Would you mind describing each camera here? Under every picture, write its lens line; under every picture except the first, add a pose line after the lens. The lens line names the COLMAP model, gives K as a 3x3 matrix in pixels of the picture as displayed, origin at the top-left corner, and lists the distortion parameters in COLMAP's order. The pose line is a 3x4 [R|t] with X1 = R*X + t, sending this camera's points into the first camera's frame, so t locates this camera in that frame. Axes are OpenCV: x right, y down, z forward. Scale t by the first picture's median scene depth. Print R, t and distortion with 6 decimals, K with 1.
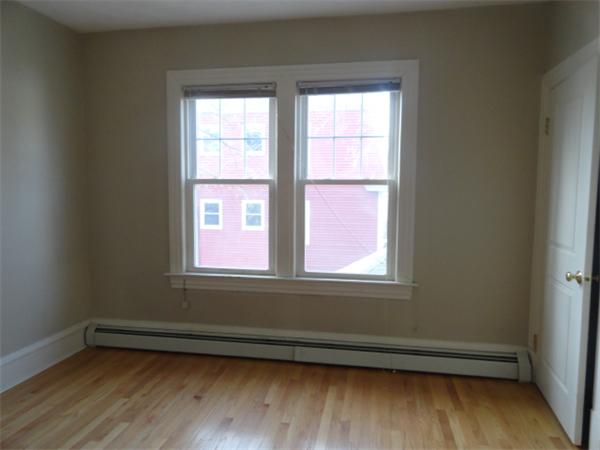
lens RADIAL K [[424.7, 0, 303.8], [0, 424.7, 221.4], [0, 0, 1]] dist [-0.003835, -0.000982]
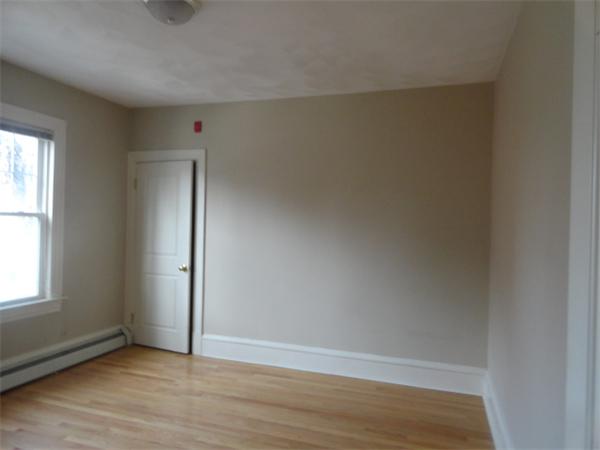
lens RADIAL K [[424.7, 0, 299.2], [0, 424.7, 226.5], [0, 0, 1]] dist [-0.003835, -0.000982]
pose [[0.132780, -0.005846, 0.991128, -0.924690], [0.055327, 0.998467, -0.001523, -0.020627], [-0.989600, 0.055039, 0.132900, 0.147871]]
